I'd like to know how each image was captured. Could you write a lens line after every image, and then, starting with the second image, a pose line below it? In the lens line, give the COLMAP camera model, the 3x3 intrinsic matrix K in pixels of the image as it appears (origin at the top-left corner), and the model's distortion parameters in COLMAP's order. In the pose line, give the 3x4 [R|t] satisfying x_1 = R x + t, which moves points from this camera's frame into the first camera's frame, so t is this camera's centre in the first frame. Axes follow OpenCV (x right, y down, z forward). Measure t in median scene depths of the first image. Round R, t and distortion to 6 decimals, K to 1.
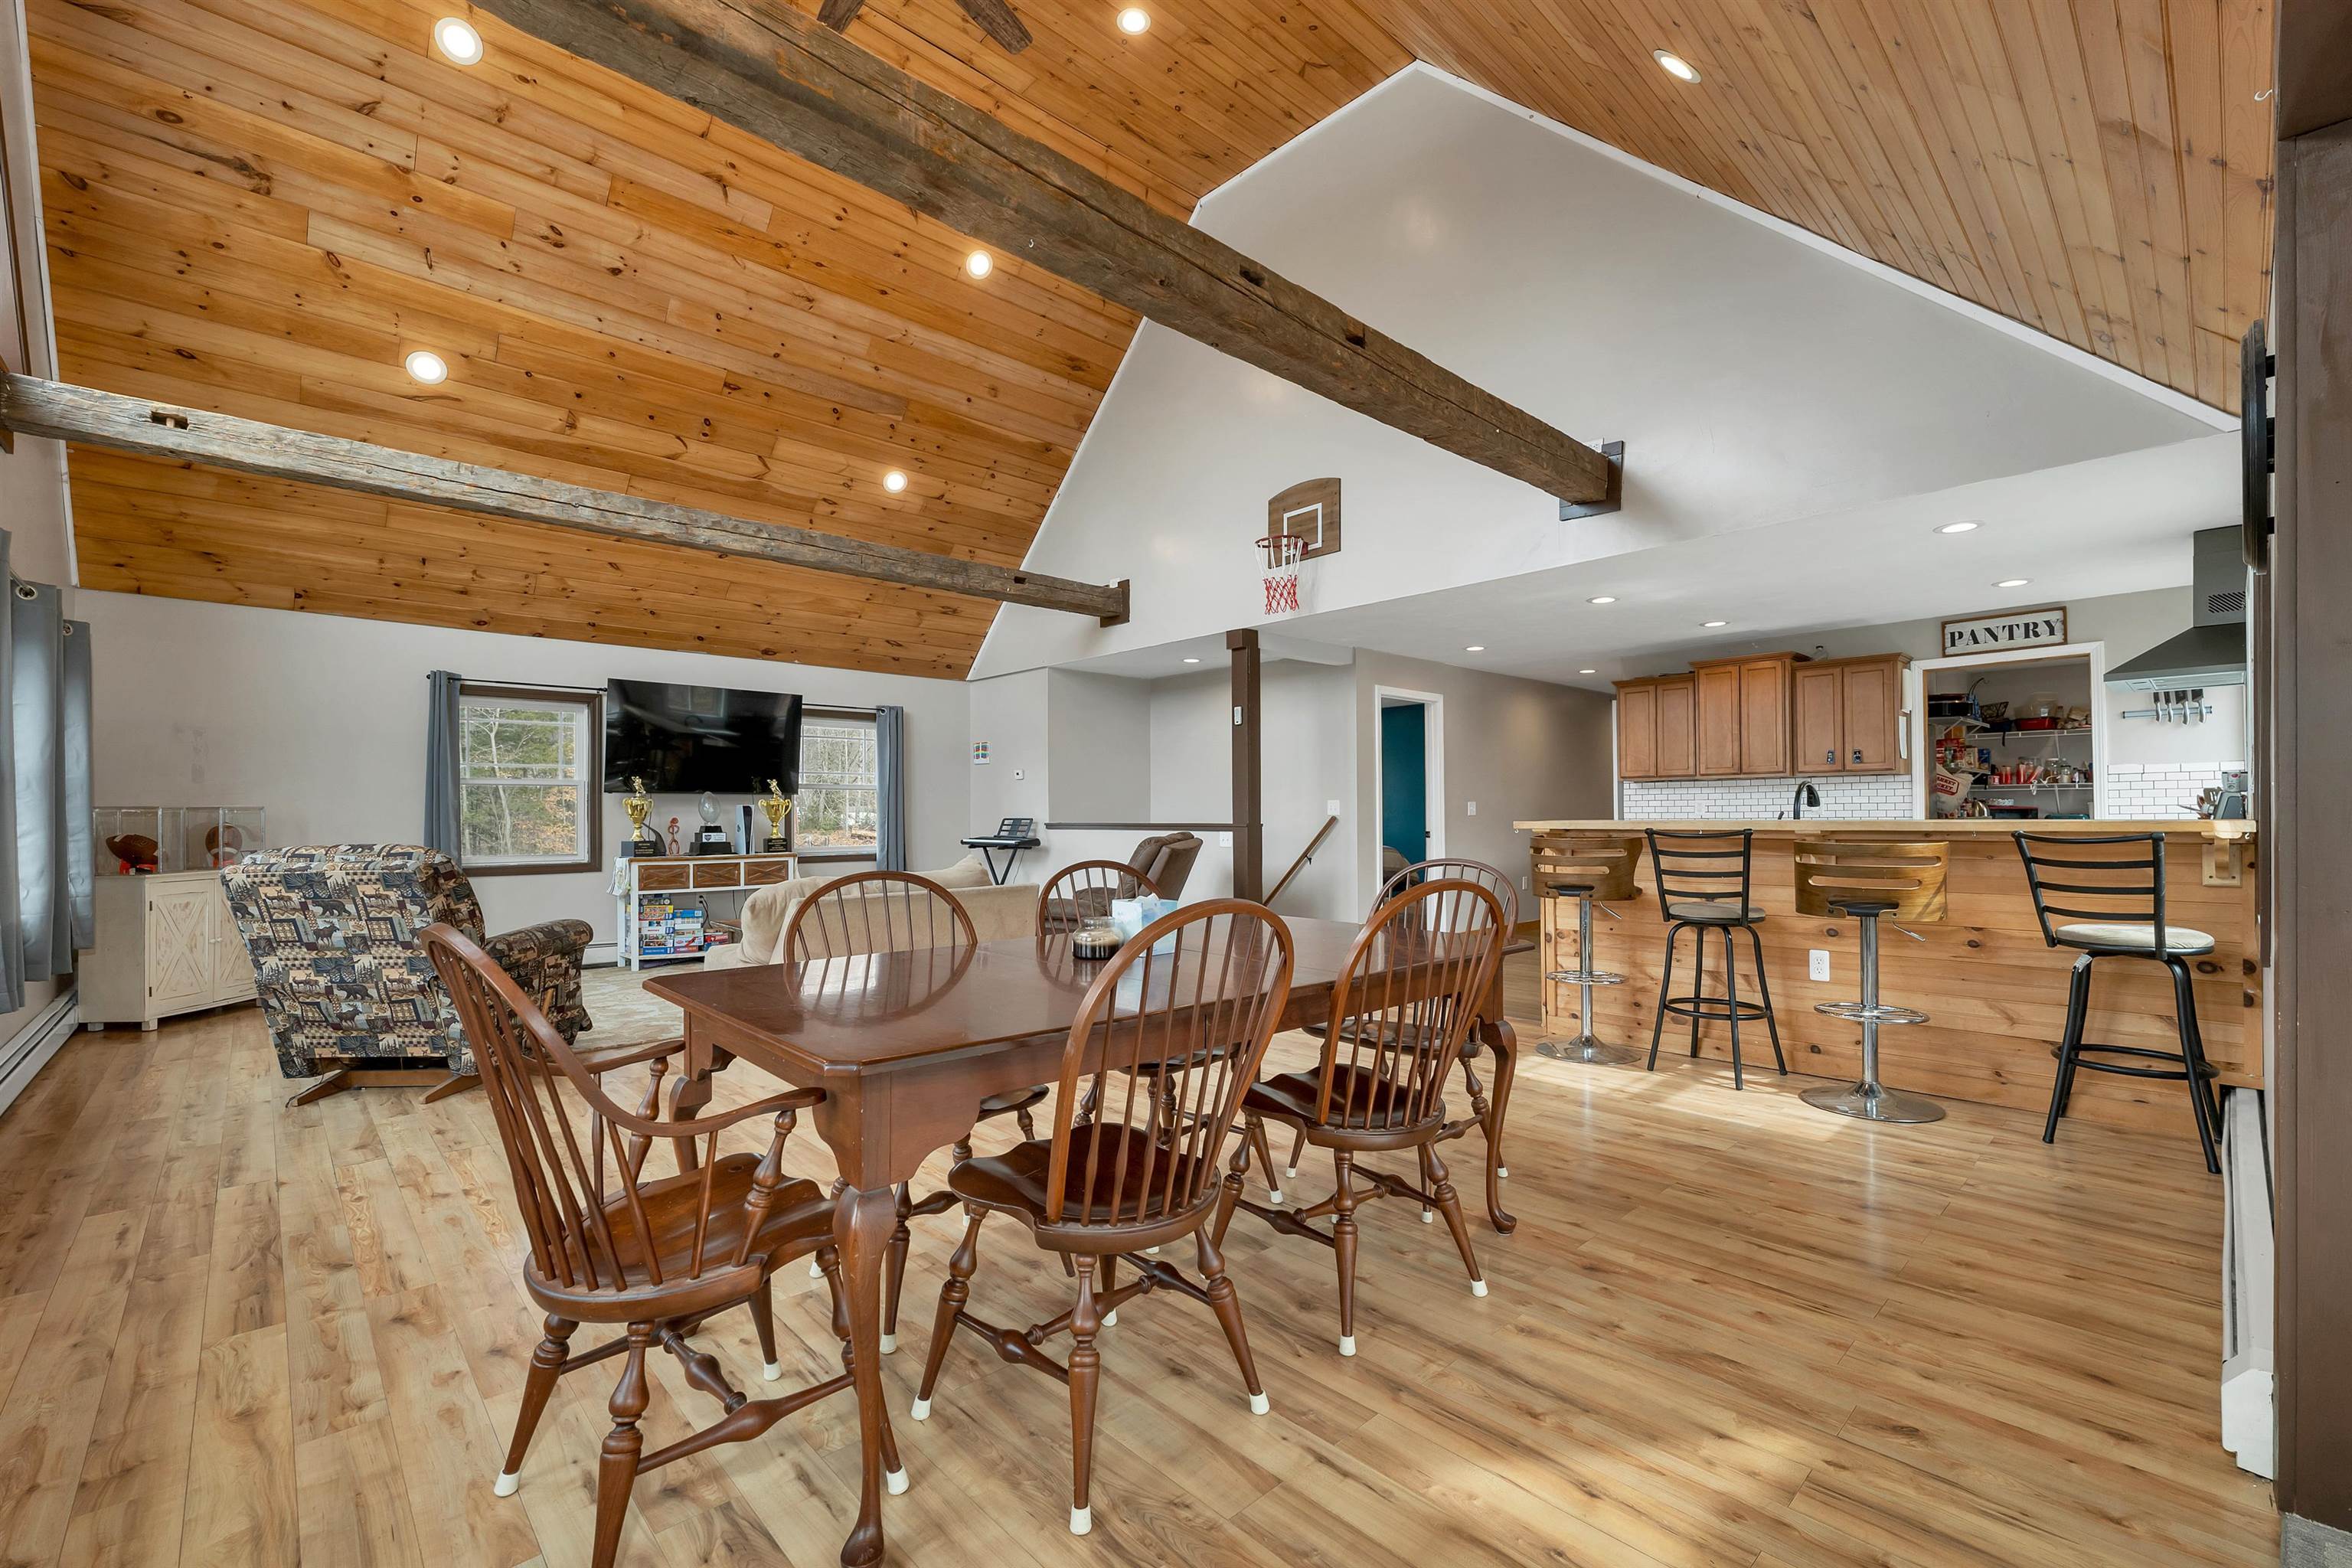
lens RADIAL K [[979.9, 0, 1161.5], [0, 979.9, 802.2], [0, 0, 1]] dist [0.002147, -0.000499]
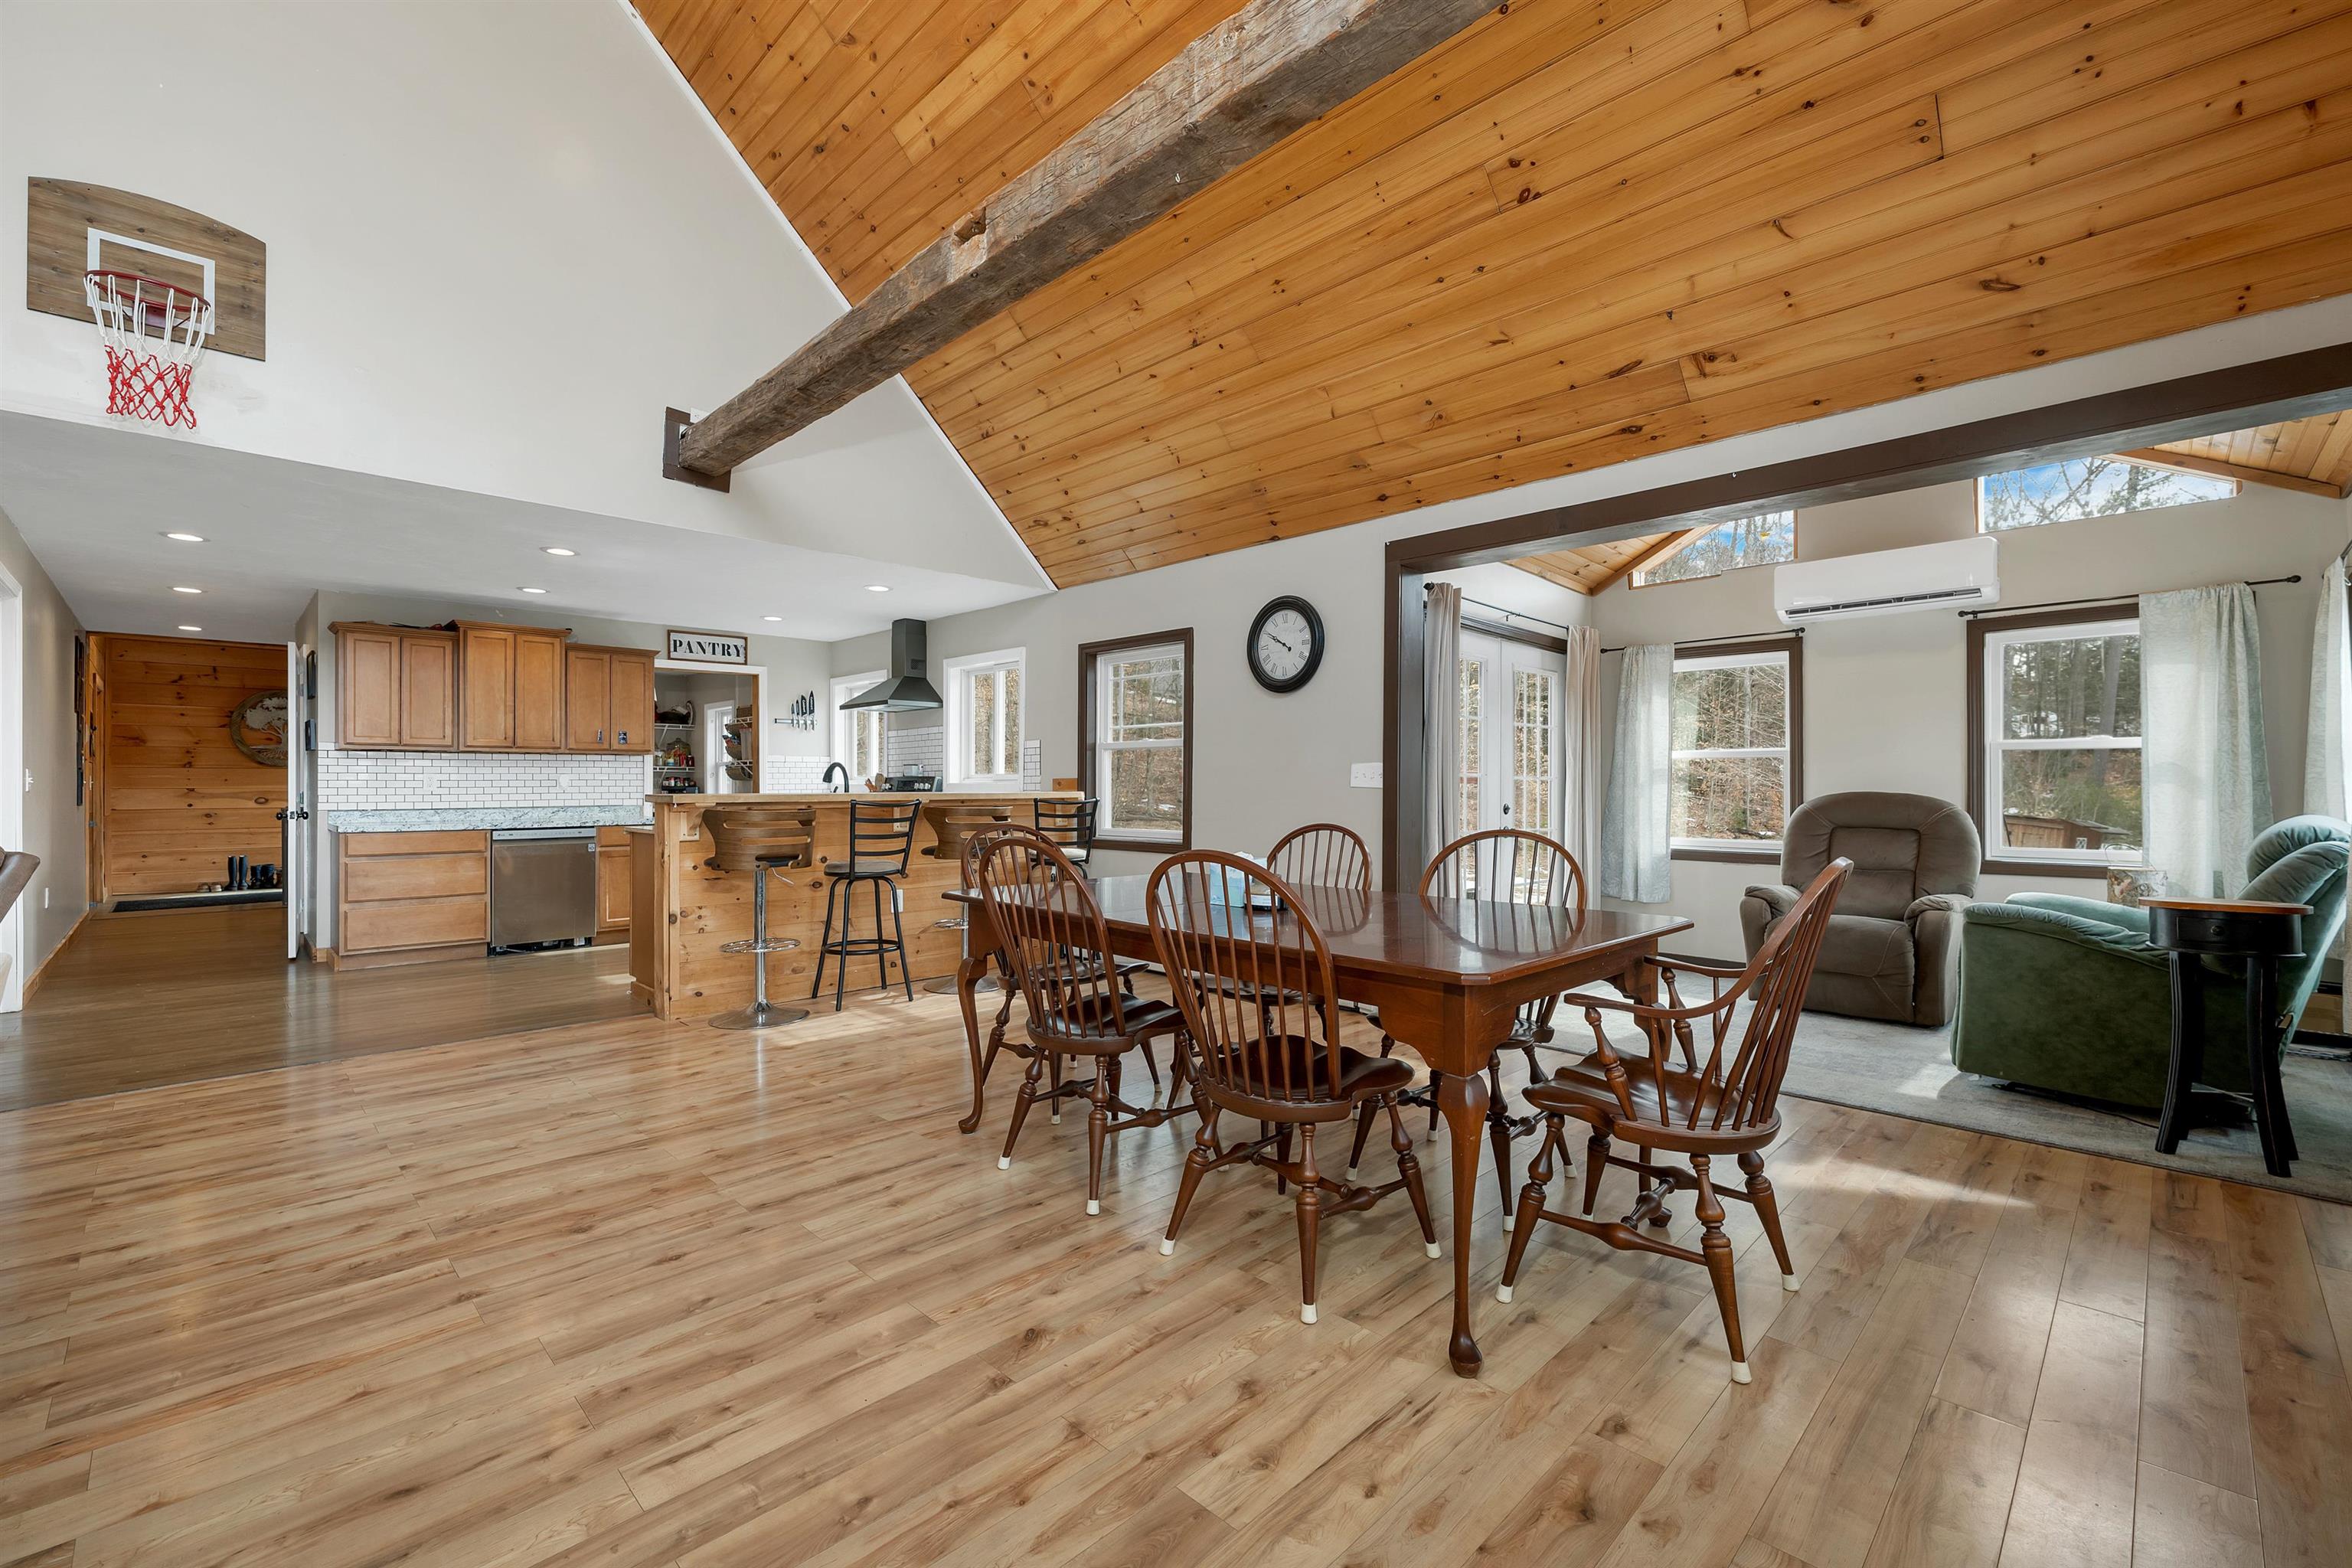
lens RADIAL K [[979.9, 0, 1181.0], [0, 979.9, 786.5], [0, 0, 1]] dist [0.002147, -0.000499]
pose [[-0.051427, 0.002848, 0.998673, -0.462389], [-0.010034, 0.999944, -0.003368, 0.006555], [-0.998626, -0.010194, -0.051395, 0.455571]]
